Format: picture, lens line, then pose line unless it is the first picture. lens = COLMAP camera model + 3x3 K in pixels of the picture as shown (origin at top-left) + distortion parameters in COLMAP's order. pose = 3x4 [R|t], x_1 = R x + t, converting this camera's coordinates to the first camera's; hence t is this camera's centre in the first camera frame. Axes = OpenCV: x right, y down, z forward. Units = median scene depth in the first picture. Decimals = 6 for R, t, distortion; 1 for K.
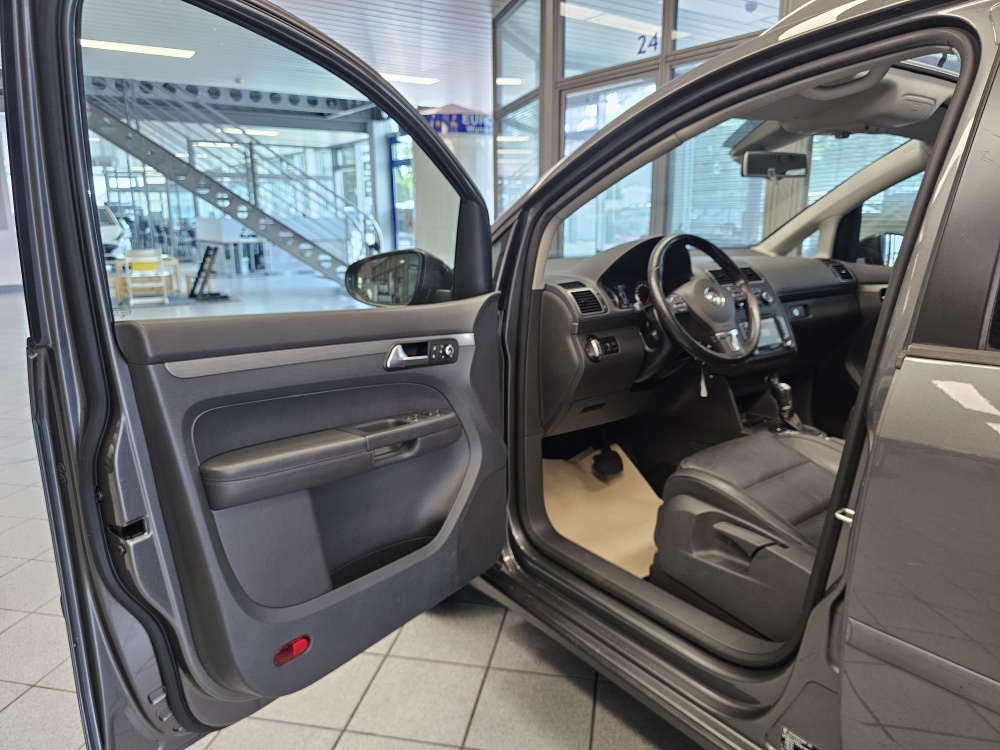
lens RADIAL K [[674.2, 0, 497.0], [0, 674.2, 363.8], [0, 0, 1]] dist [0.049832, -0.048351]
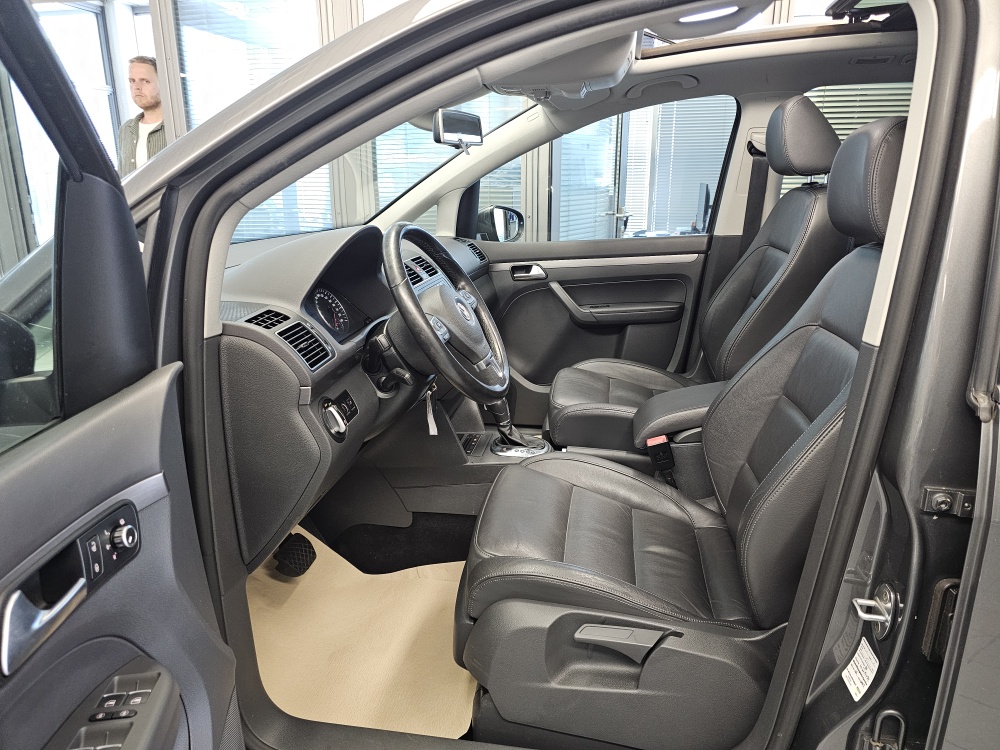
lens RADIAL K [[674.2, 0, 497.0], [0, 674.2, 363.8], [0, 0, 1]] dist [0.049832, -0.048351]
pose [[0.726194, -0.183778, 0.662471, -0.084687], [0.153020, 0.982644, 0.104860, -0.068424], [-0.670244, 0.025222, 0.741712, 0.277192]]
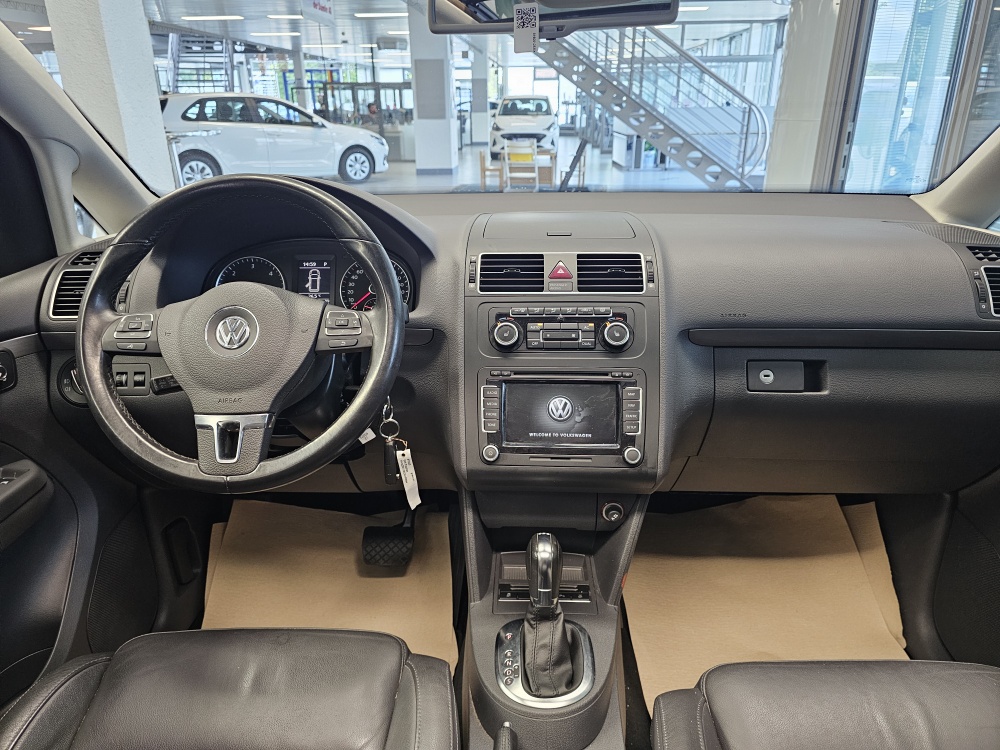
lens RADIAL K [[669.5, 0, 489.6], [0, 669.5, 369.8], [0, 0, 1]] dist [0.059941, -0.047958]
pose [[0.786258, 0.226033, -0.575072, 0.437930], [-0.131199, 0.970539, 0.202092, -0.113559], [0.603809, -0.083447, 0.792749, 0.461462]]
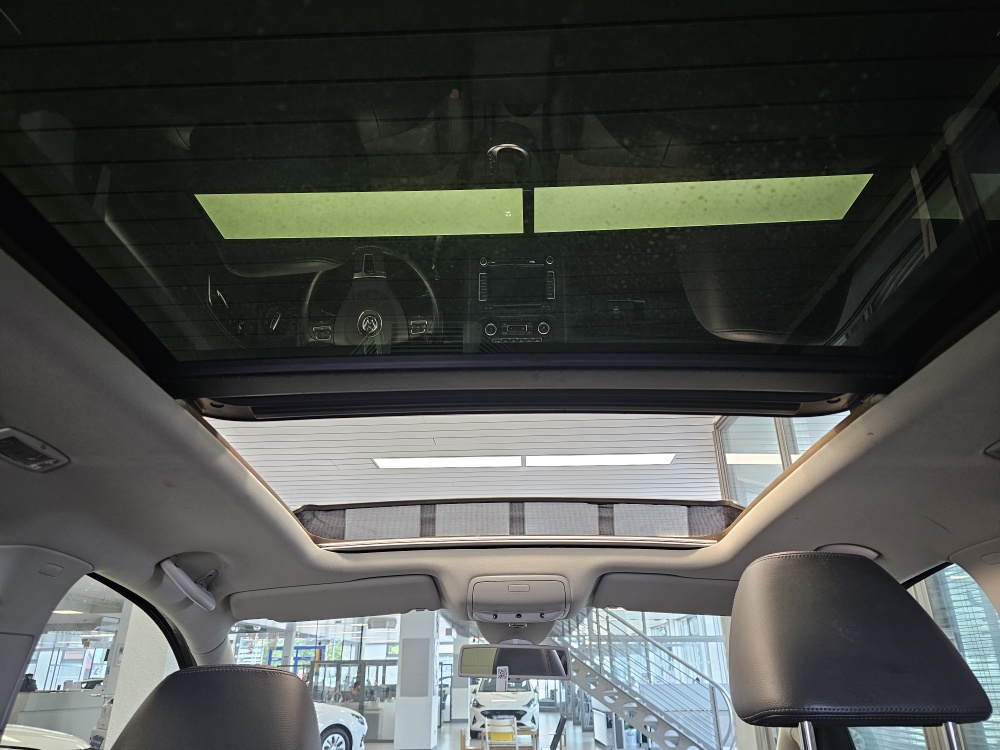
lens RADIAL K [[657.6, 0, 500.0], [0, 657.6, 375.0], [0, 0, 1]] dist [0.069419, -0.081712]
pose [[0.811432, -0.244255, -0.530959, 0.628158], [-0.121040, 0.818553, -0.561534, -0.086977], [0.571775, 0.519915, 0.634635, 0.202251]]
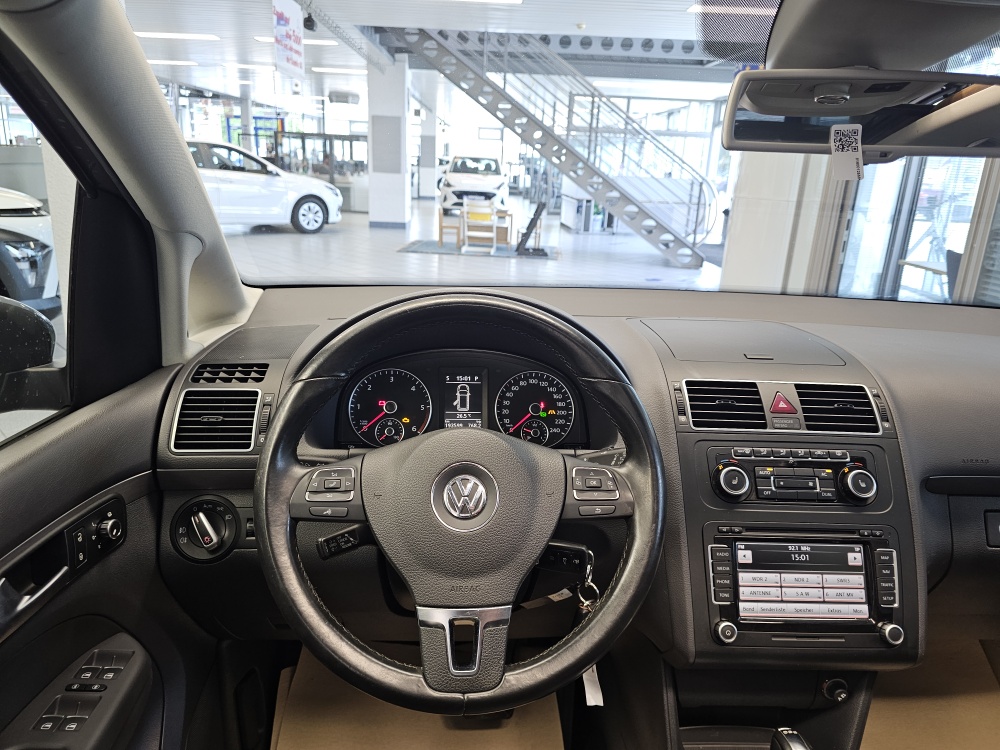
lens RADIAL K [[669.5, 0, 489.6], [0, 669.5, 369.8], [0, 0, 1]] dist [0.059941, -0.047958]
pose [[0.834133, 0.203765, -0.512545, 0.304598], [-0.168361, 0.978971, 0.115199, -0.125124], [0.525241, -0.009799, 0.850897, 0.438803]]
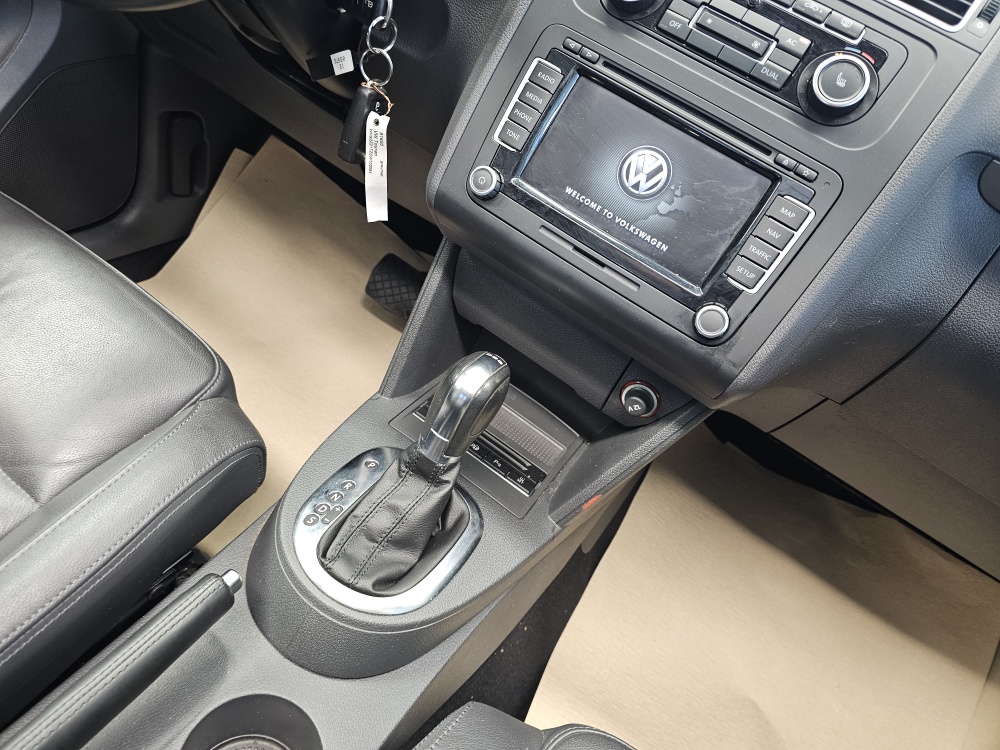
lens RADIAL K [[674.2, 0, 497.0], [0, 674.2, 363.8], [0, 0, 1]] dist [0.049832, -0.048351]
pose [[0.363226, 0.706391, -0.607518, 0.403682], [-0.506362, 0.697015, 0.507708, -0.068452], [0.782090, 0.123211, 0.610863, 0.610987]]
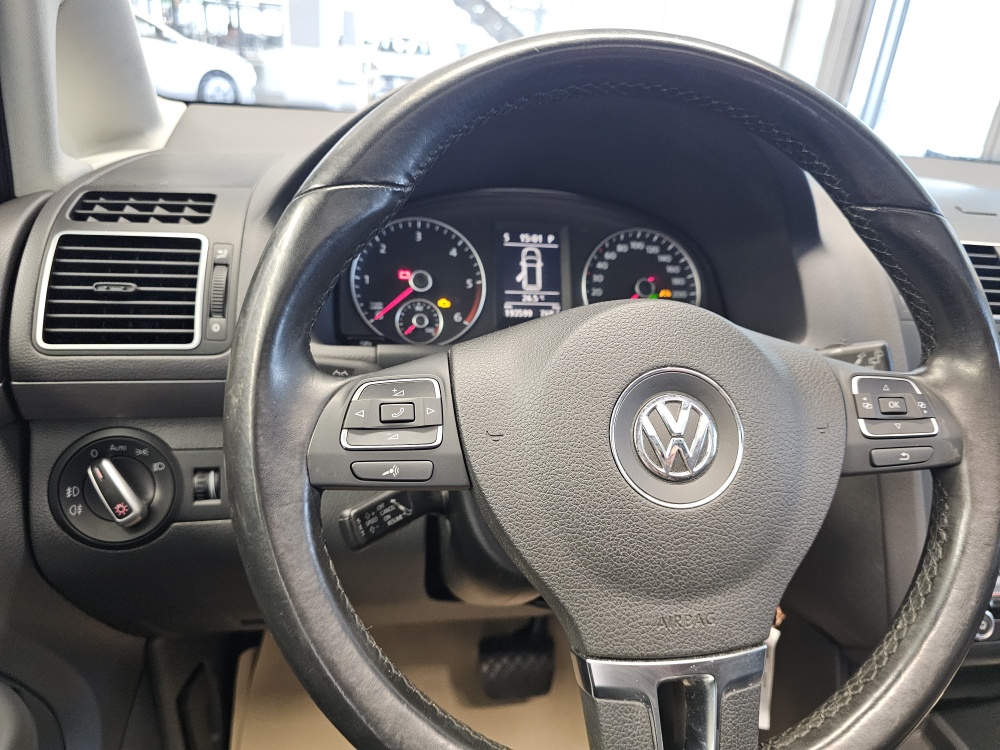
lens RADIAL K [[689.9, 0, 500.0], [0, 689.9, 375.0], [0, 0, 1]] dist [0.044586, -0.051917]
pose [[0.886088, 0.268873, -0.377565, 0.211072], [-0.192417, 0.954434, 0.228102, -0.088073], [0.421692, -0.129469, 0.897449, 0.509329]]
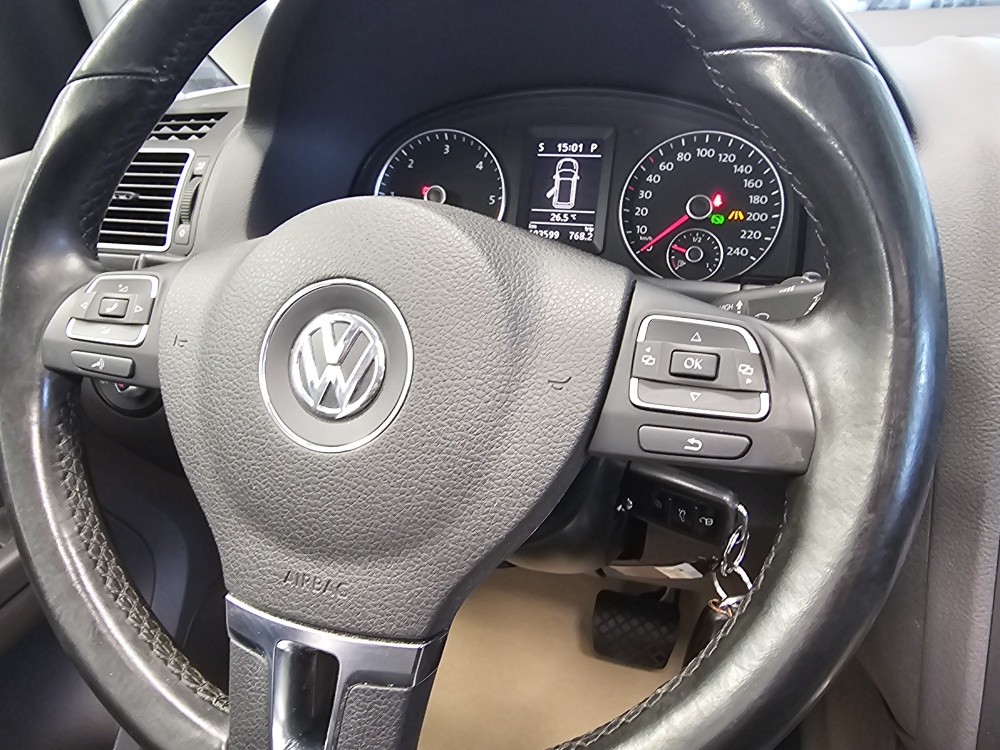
lens RADIAL K [[682.5, 0, 484.9], [0, 682.5, 369.9], [0, 0, 1]] dist [-0.006988, 0.001097]
pose [[0.553475, 0.391092, -0.735331, 0.270753], [-0.129824, 0.912613, 0.387664, -0.094788], [0.822685, -0.119099, 0.555882, 0.583170]]
